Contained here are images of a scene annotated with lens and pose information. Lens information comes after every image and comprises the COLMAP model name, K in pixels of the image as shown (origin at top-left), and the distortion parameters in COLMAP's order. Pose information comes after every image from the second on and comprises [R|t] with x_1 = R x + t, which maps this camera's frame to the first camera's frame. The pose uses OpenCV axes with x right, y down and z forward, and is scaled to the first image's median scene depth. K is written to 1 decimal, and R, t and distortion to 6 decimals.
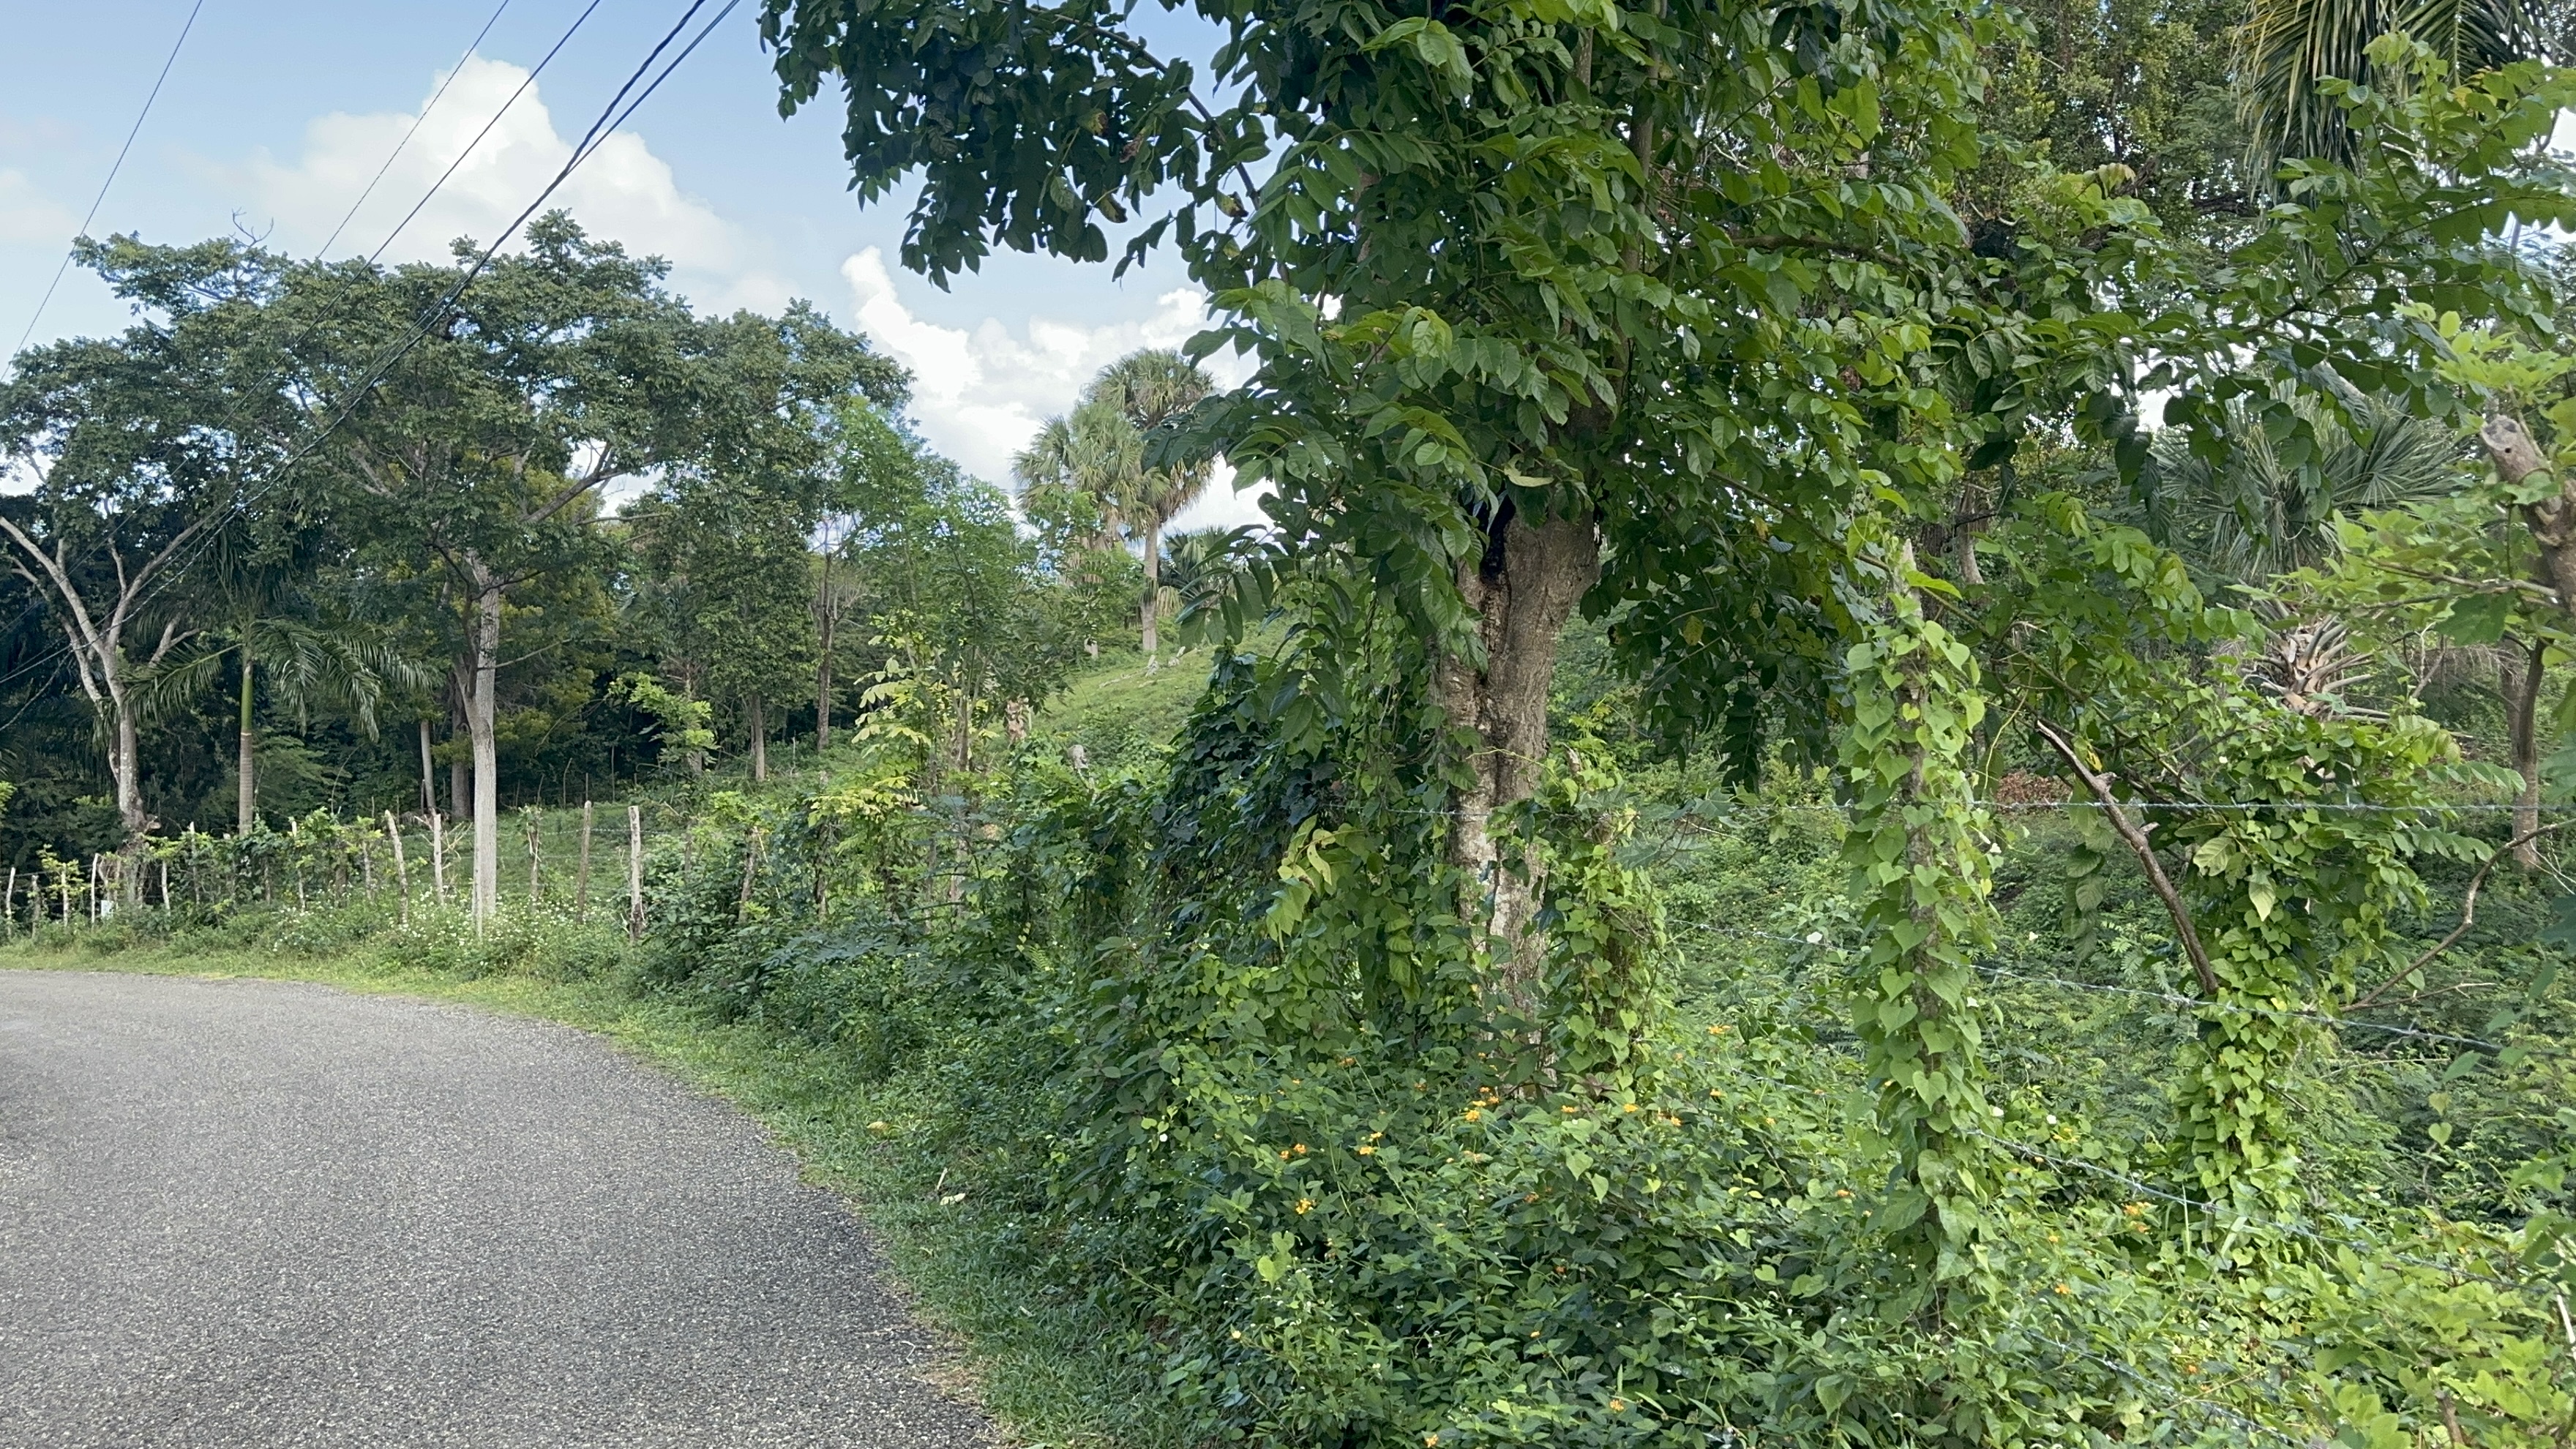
lens RADIAL K [[2010.1, 0, 1280.7], [0, 2010.1, 689.7], [0, 0, 1]] dist [0.092113, -0.217247]
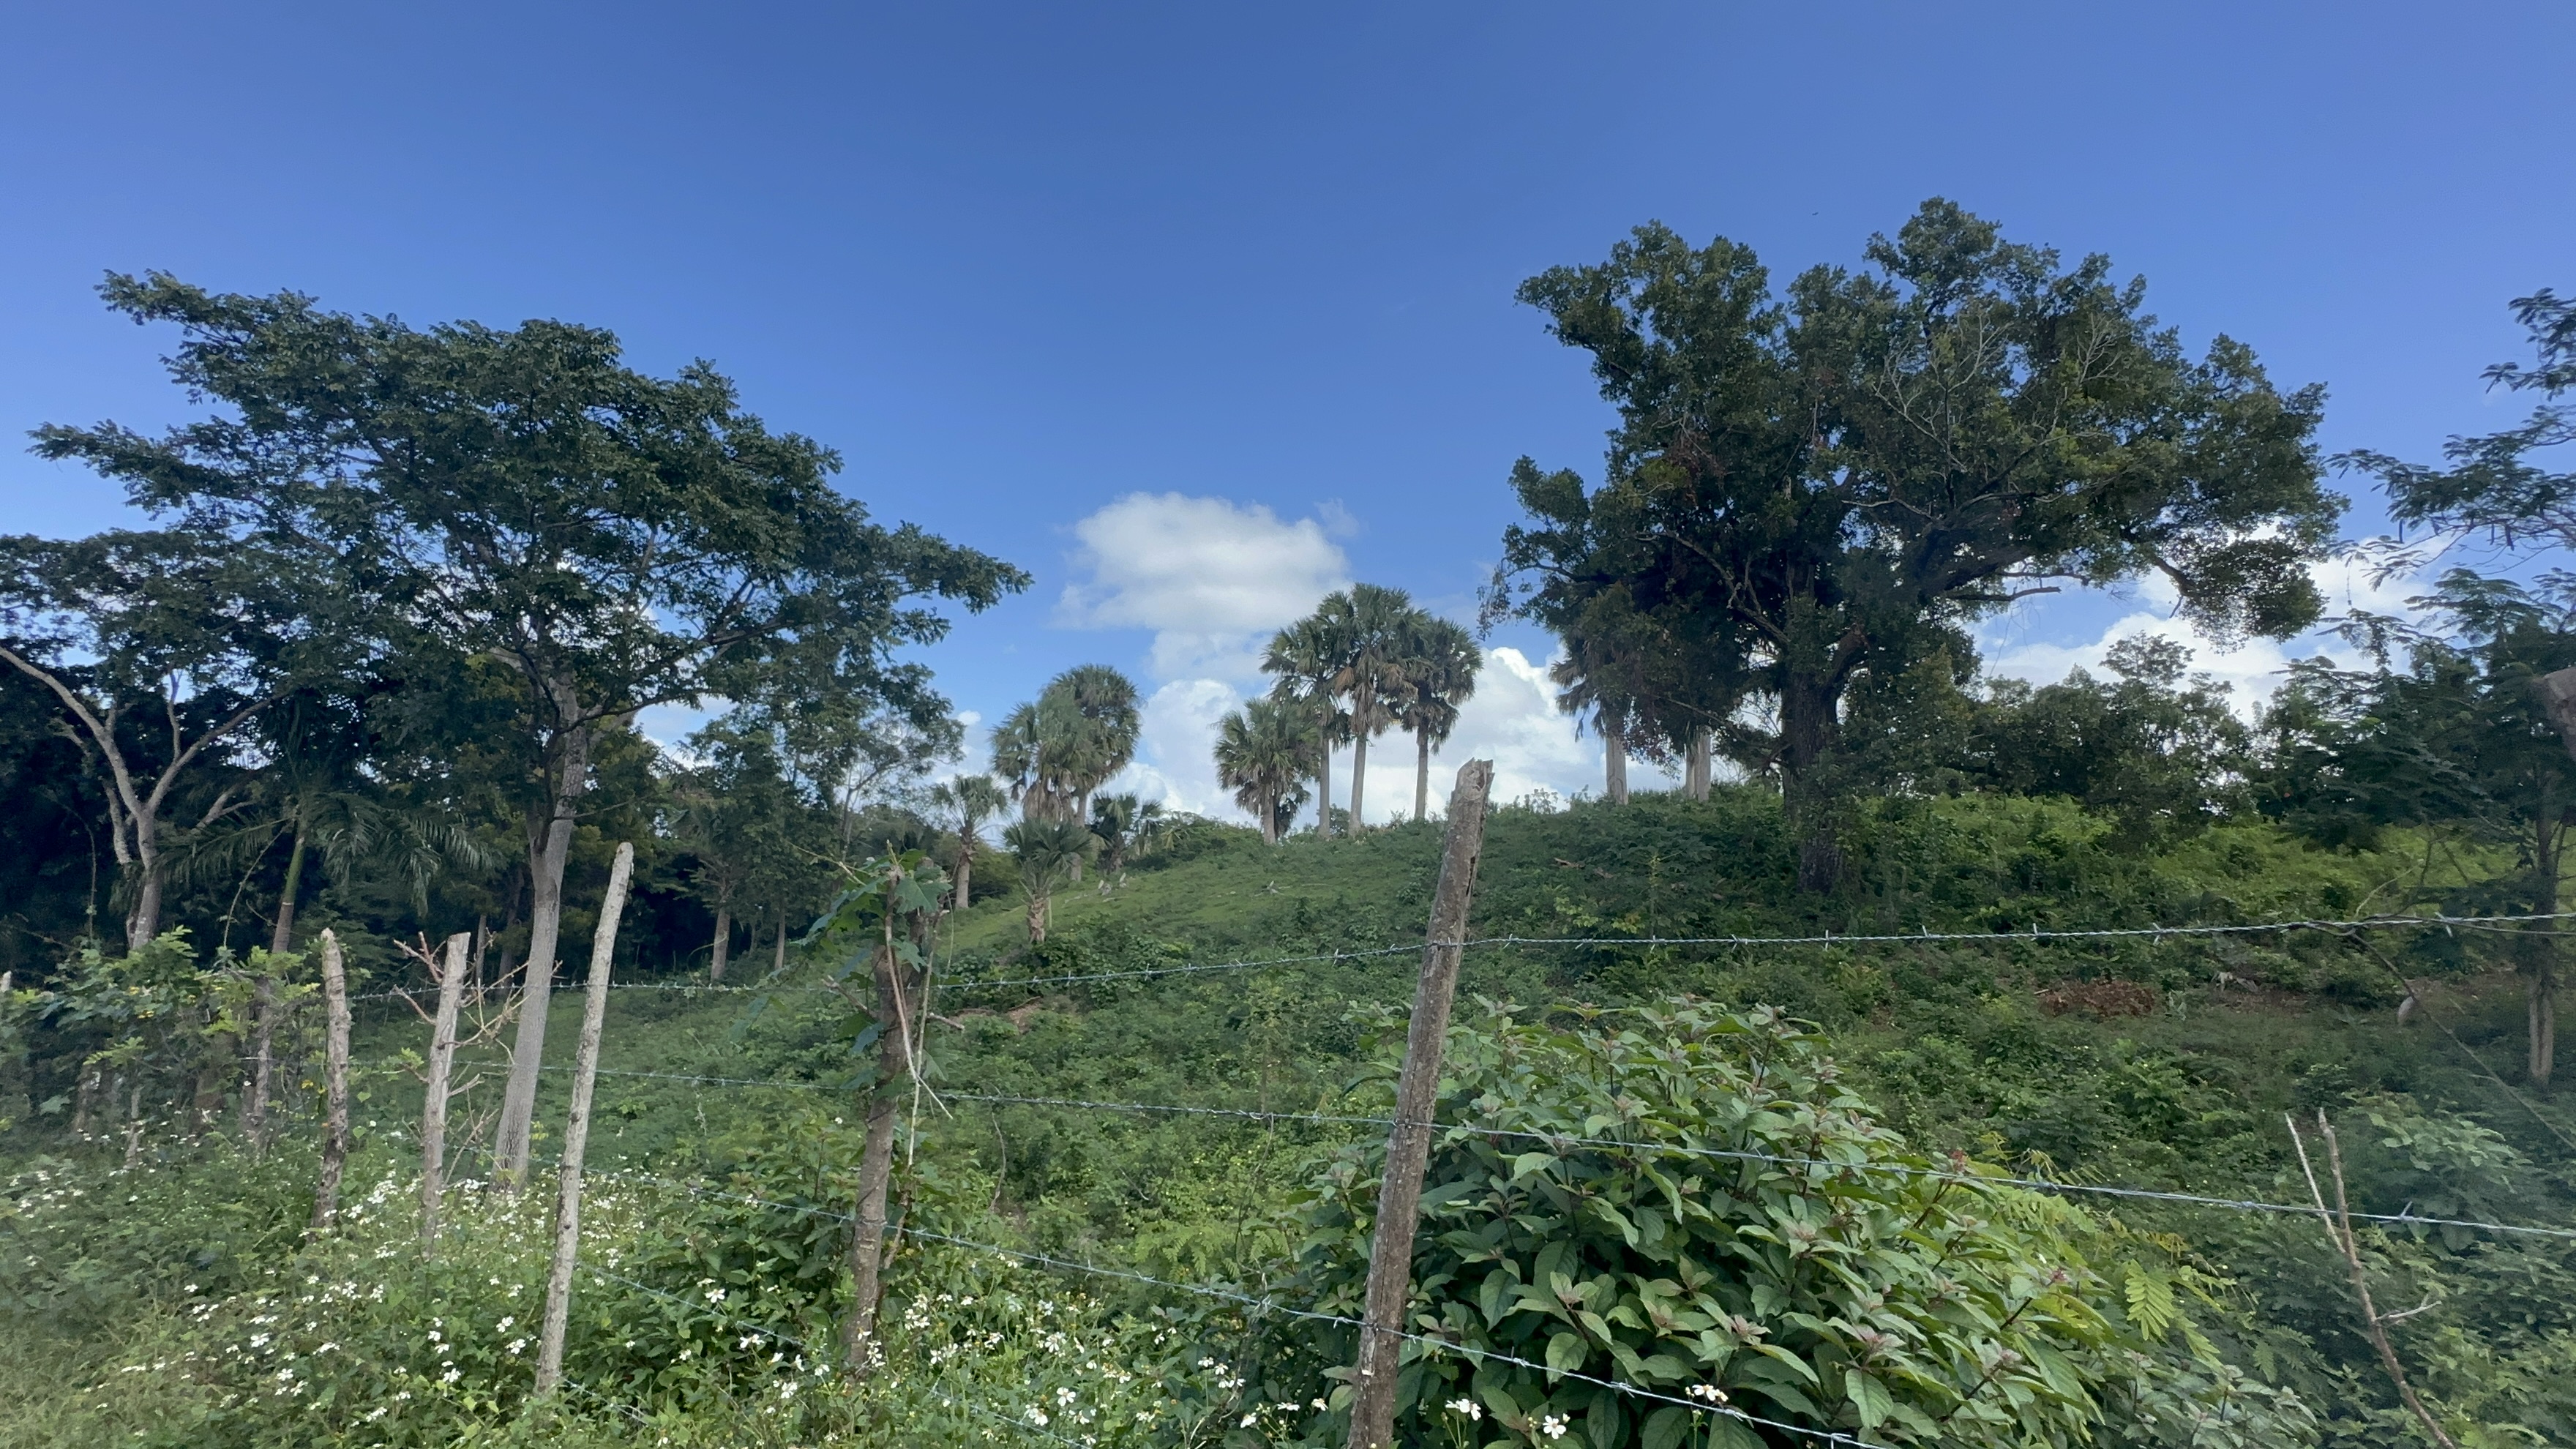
lens RADIAL K [[1116.5, 0, 1221.2], [0, 1116.5, 717.3], [0, 0, 1]] dist [-0.000858, -0.000130]
pose [[0.983750, 0.069312, 0.165625, -0.220953], [-0.034987, 0.978800, -0.201806, 0.040922], [-0.176102, 0.192732, 0.965320, 0.539419]]
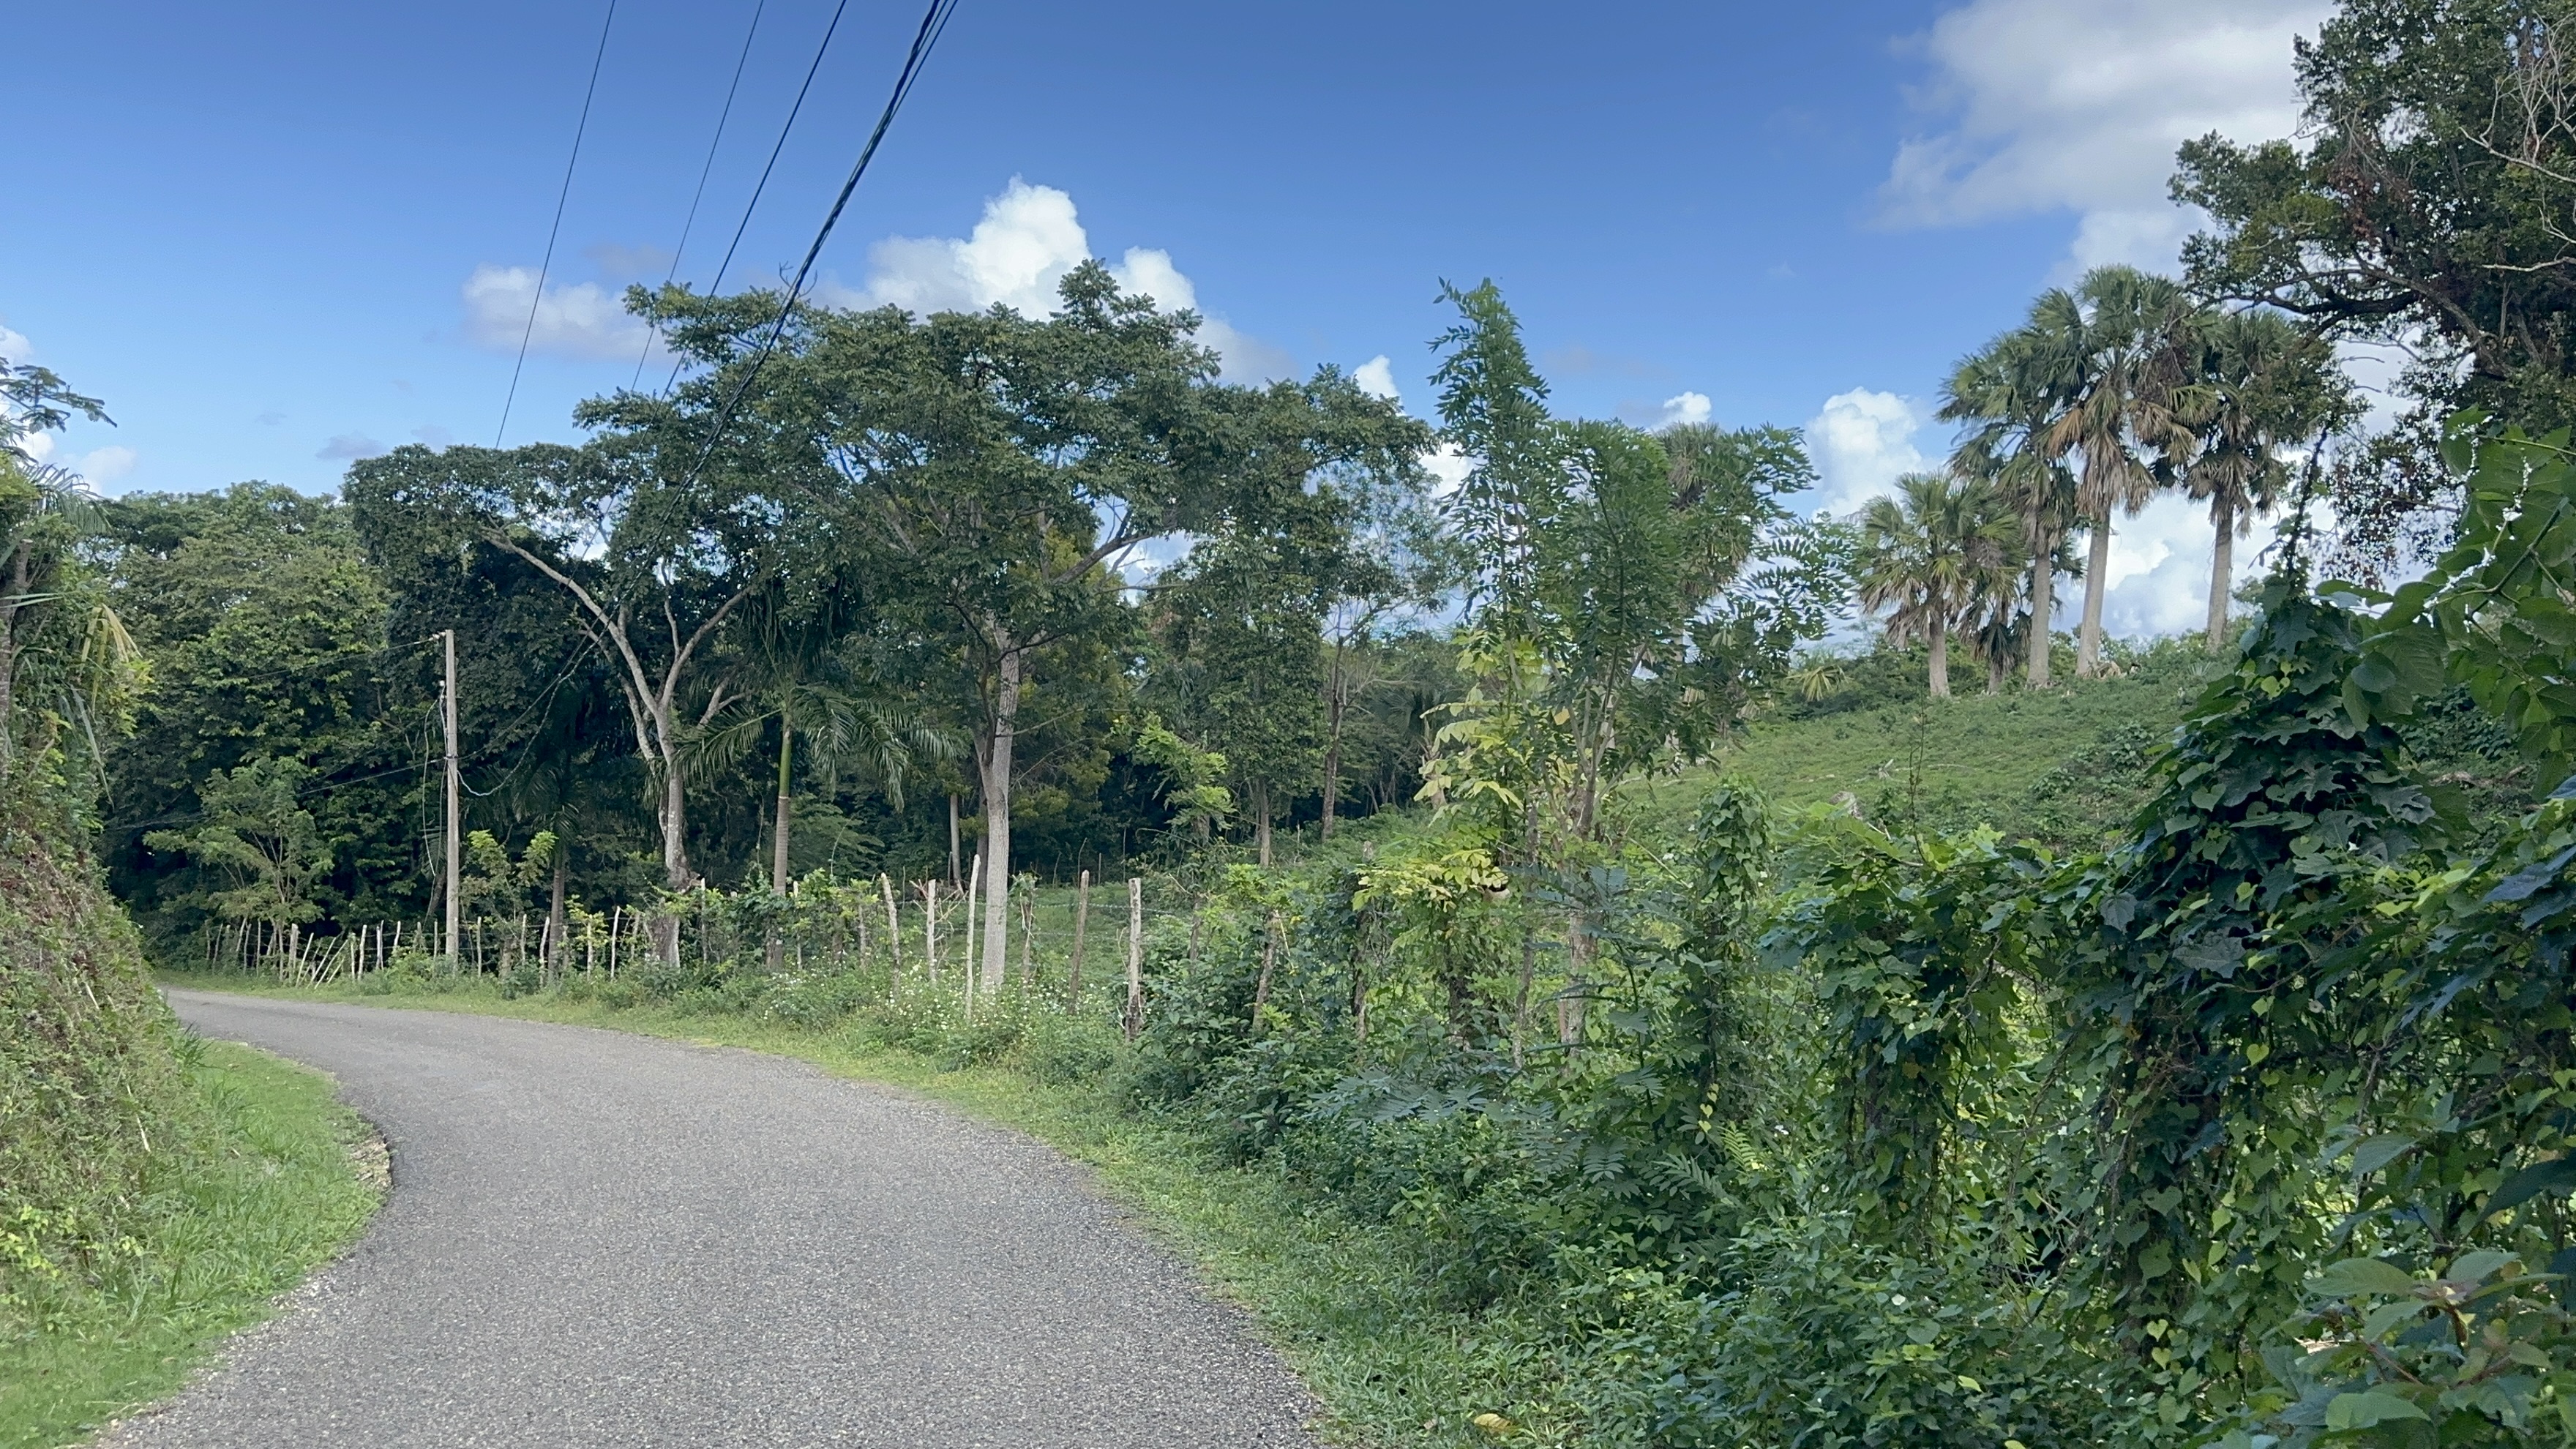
lens RADIAL K [[2010.1, 0, 1280.7], [0, 2010.1, 689.7], [0, 0, 1]] dist [0.092113, -0.217247]
pose [[0.969850, 0.026260, -0.242283, -0.033056], [-0.038709, 0.998156, -0.046765, 0.008744], [0.240608, 0.054733, 0.969078, 0.109168]]
